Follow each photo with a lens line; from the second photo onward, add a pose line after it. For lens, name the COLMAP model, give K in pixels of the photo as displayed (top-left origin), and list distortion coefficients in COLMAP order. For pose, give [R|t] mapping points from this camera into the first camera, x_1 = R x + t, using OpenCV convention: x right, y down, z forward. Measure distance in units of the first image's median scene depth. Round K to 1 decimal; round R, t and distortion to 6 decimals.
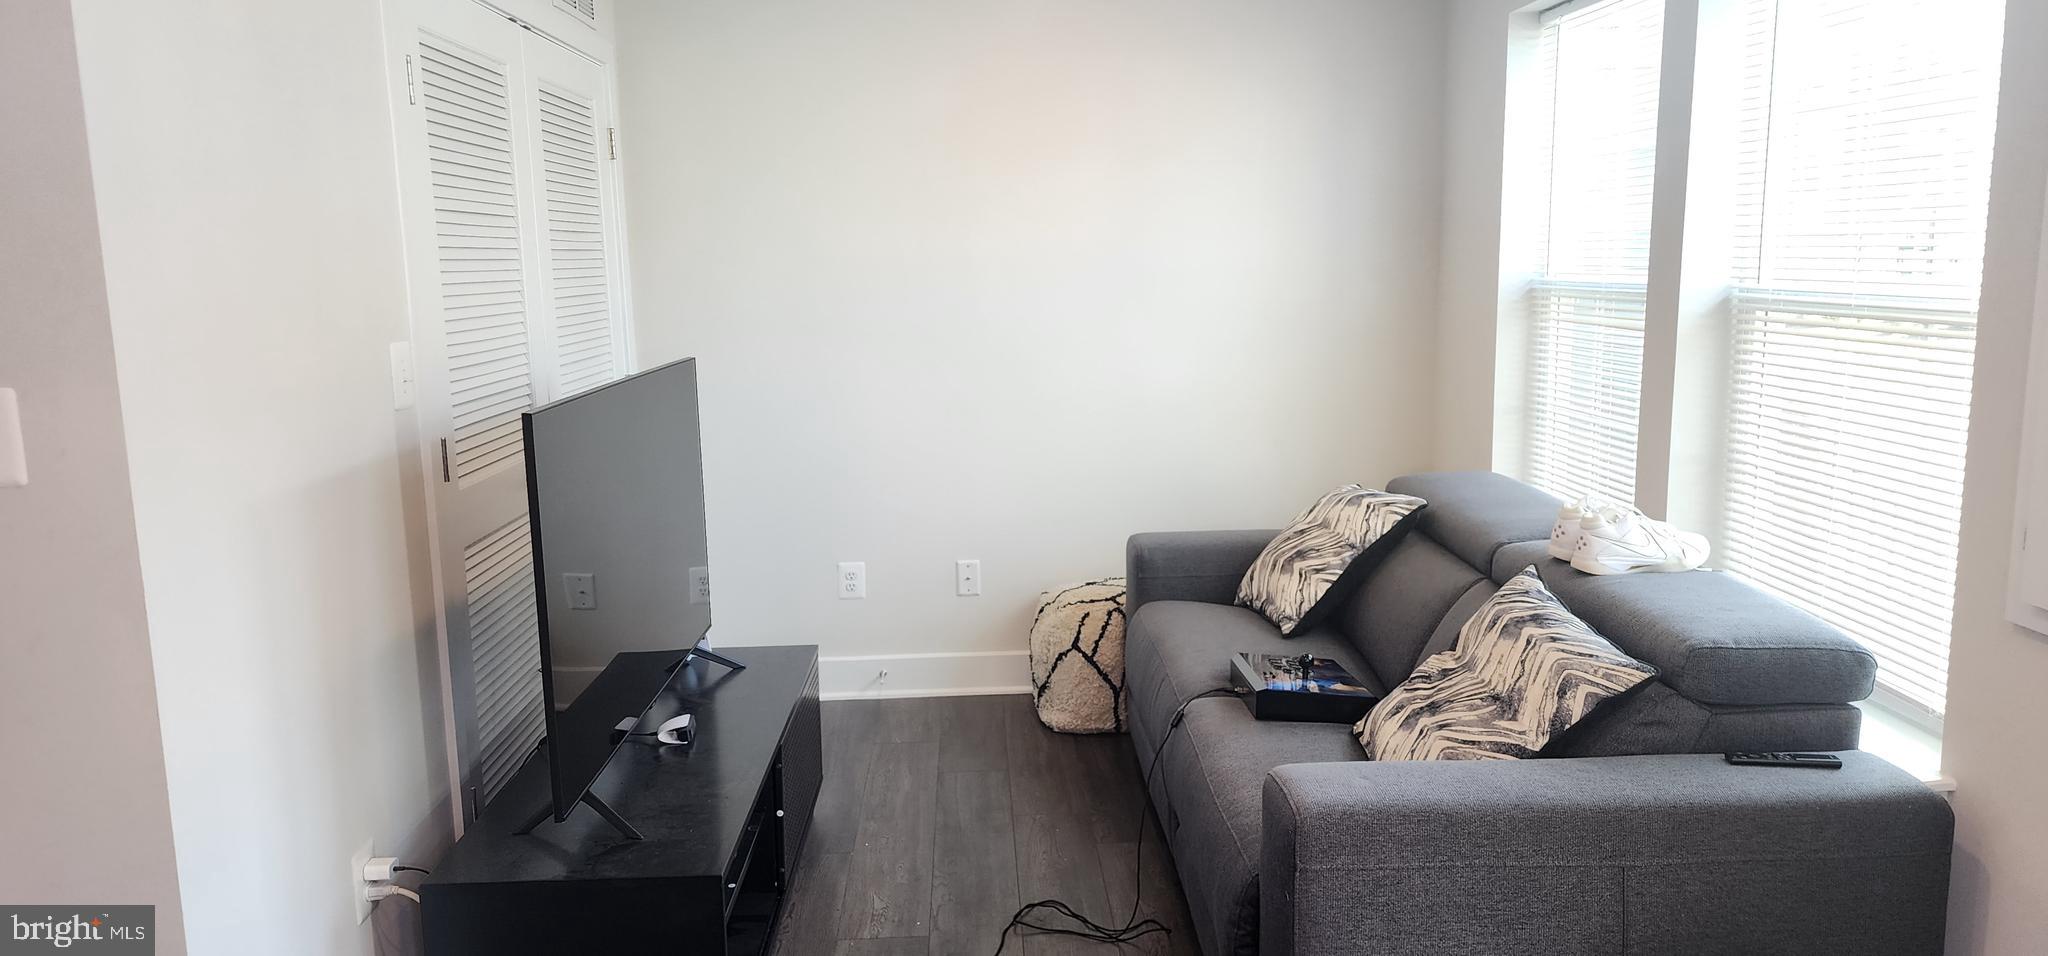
lens RADIAL K [[1354.8, 0, 1029.8], [0, 1354.8, 467.9], [0, 0, 1]] dist [0.043804, -0.042210]
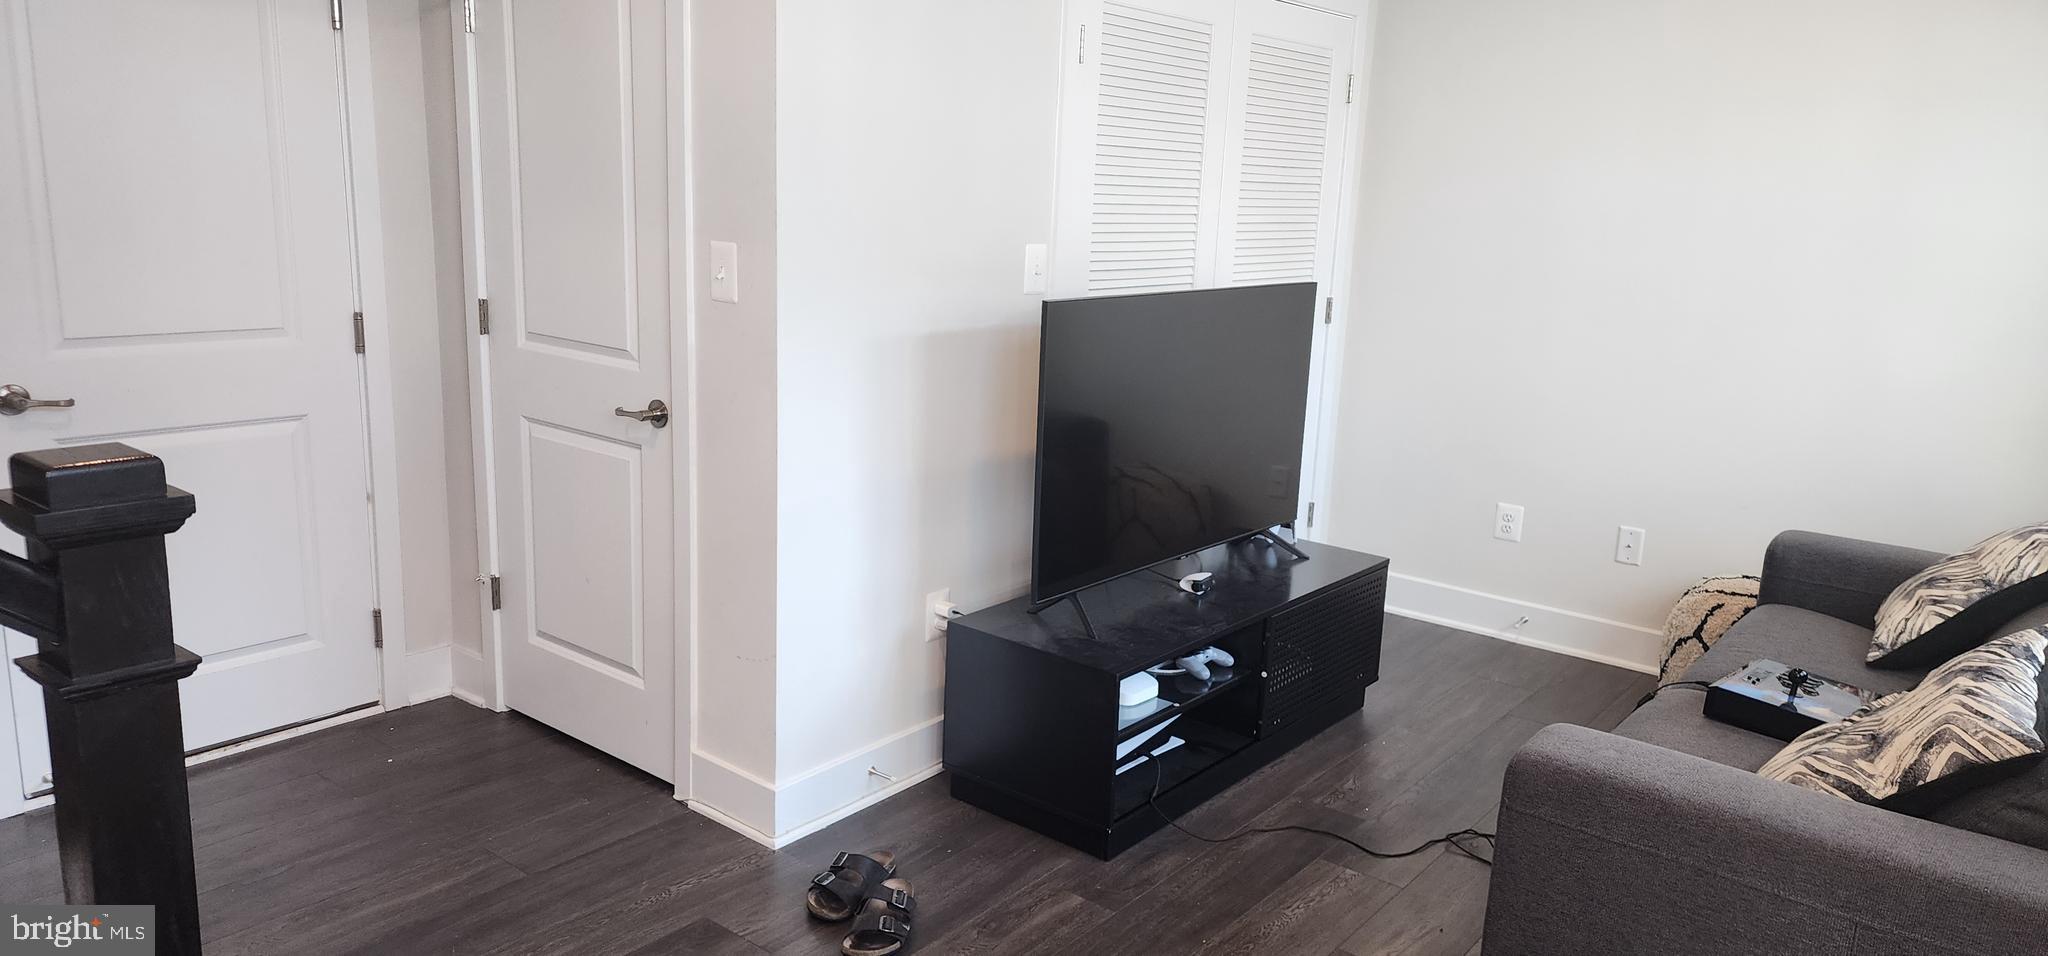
lens RADIAL K [[1354.8, 0, 1023.6], [0, 1354.8, 481.4], [0, 0, 1]] dist [0.043804, -0.042210]
pose [[0.754099, 0.189269, -0.628897, 0.361570], [-0.154714, 0.981820, 0.109969, -0.005743], [0.638277, 0.014372, 0.769672, -0.034352]]
